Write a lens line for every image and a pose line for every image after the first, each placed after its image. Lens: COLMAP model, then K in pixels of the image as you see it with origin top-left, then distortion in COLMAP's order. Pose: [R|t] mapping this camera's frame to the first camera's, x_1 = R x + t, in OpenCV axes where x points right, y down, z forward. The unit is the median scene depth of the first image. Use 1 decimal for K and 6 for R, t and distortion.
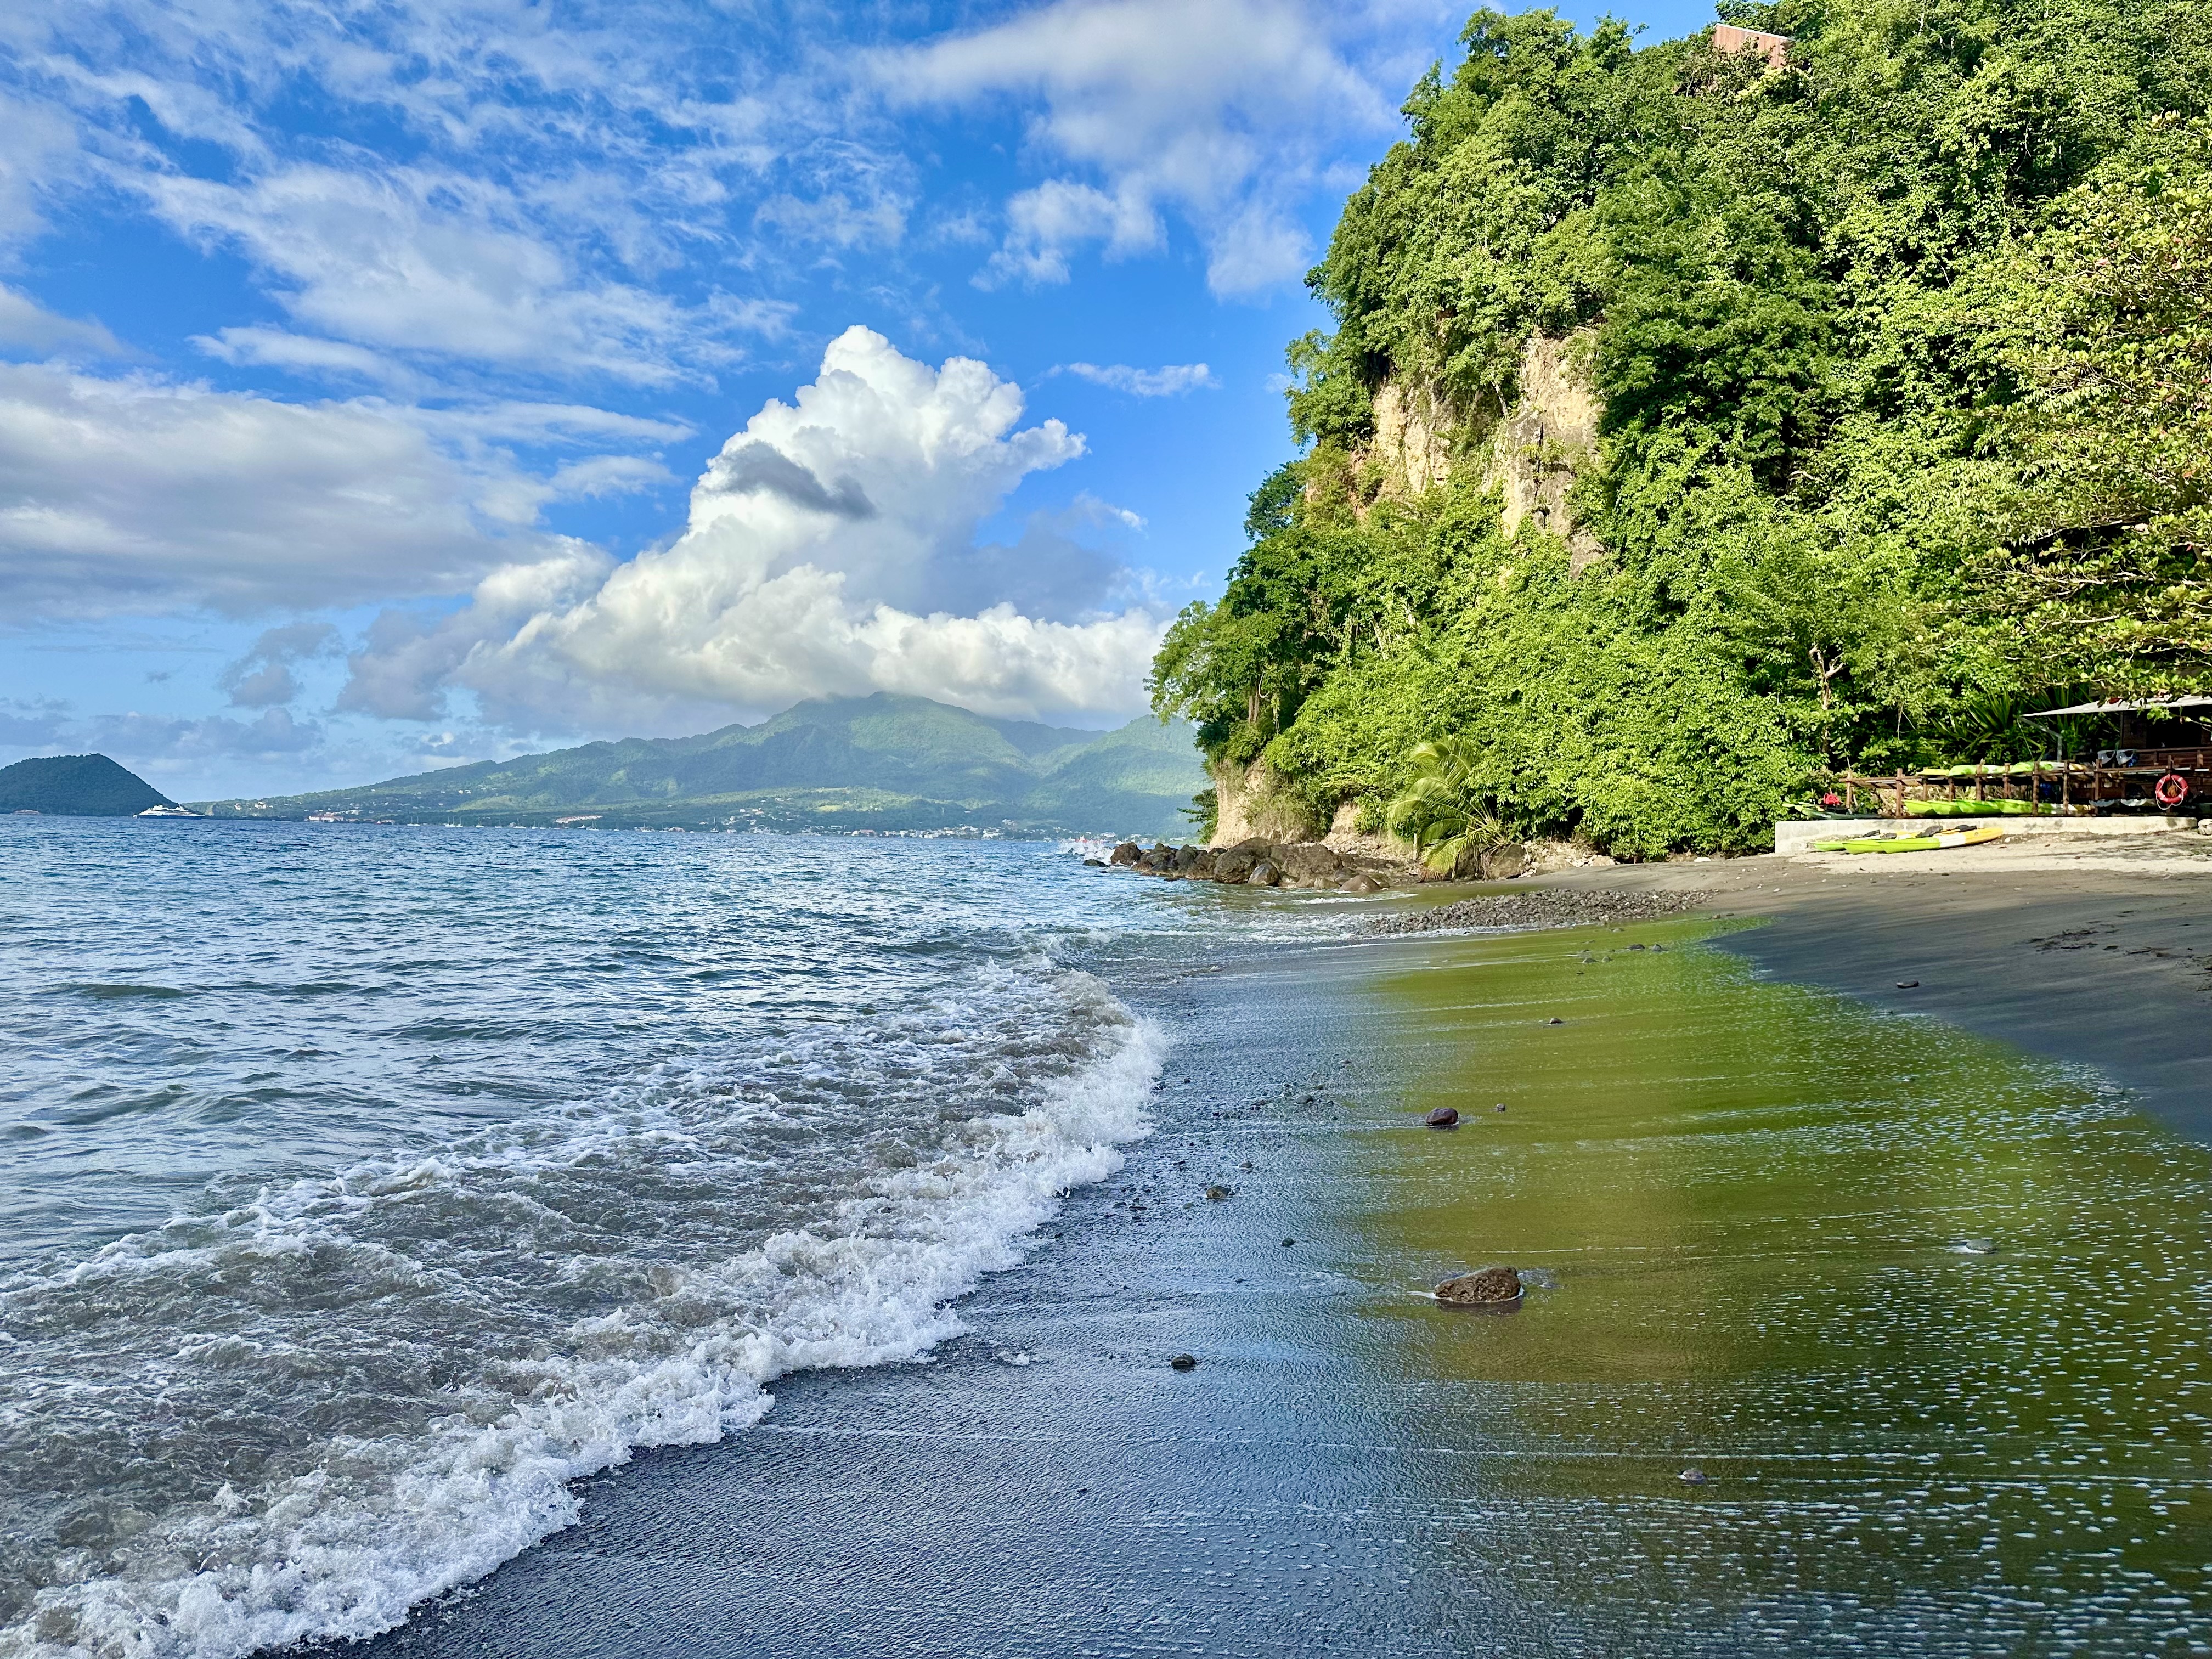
lens RADIAL K [[1554.8, 0, 1089.3], [0, 1554.8, 839.0], [0, 0, 1]] dist [-0.004930, 0.017177]
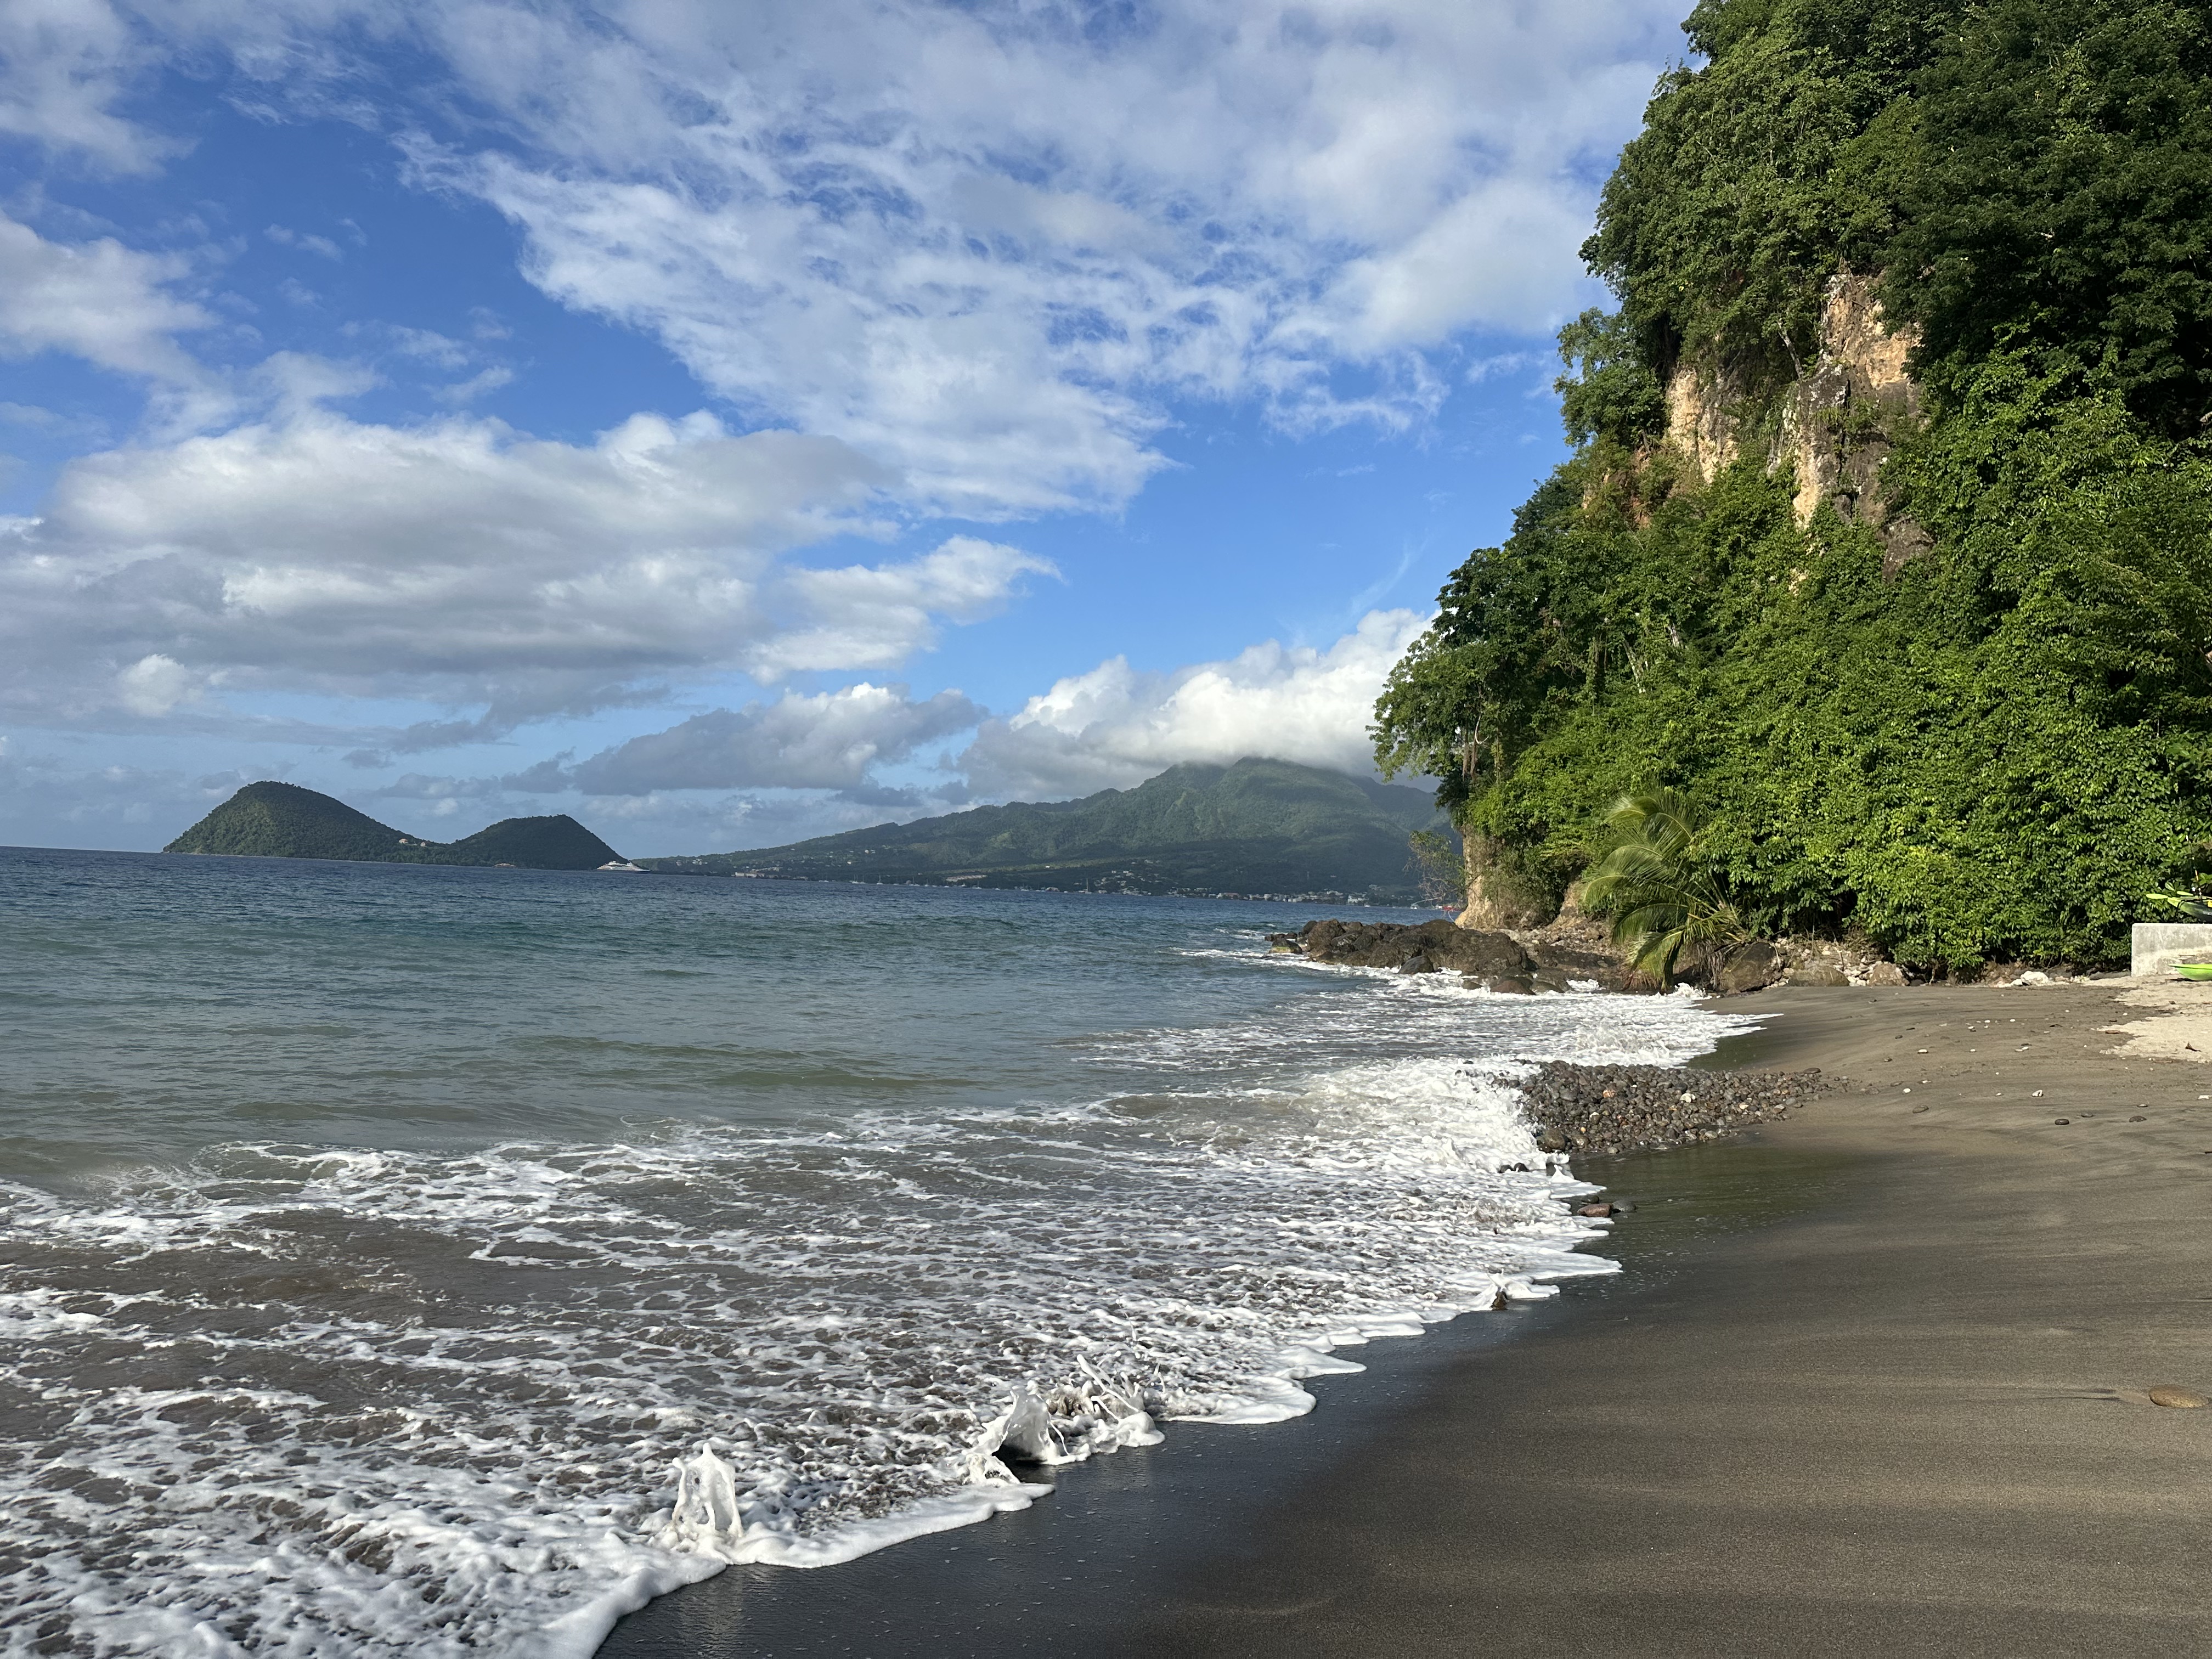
lens RADIAL K [[1554.8, 0, 1120.0], [0, 1554.8, 819.3], [0, 0, 1]] dist [-0.004930, 0.017177]
pose [[0.973882, 0.003980, -0.227020, 0.142752], [-0.015821, 0.998606, -0.050365, -0.011255], [0.226503, 0.052642, 0.972587, 0.230849]]
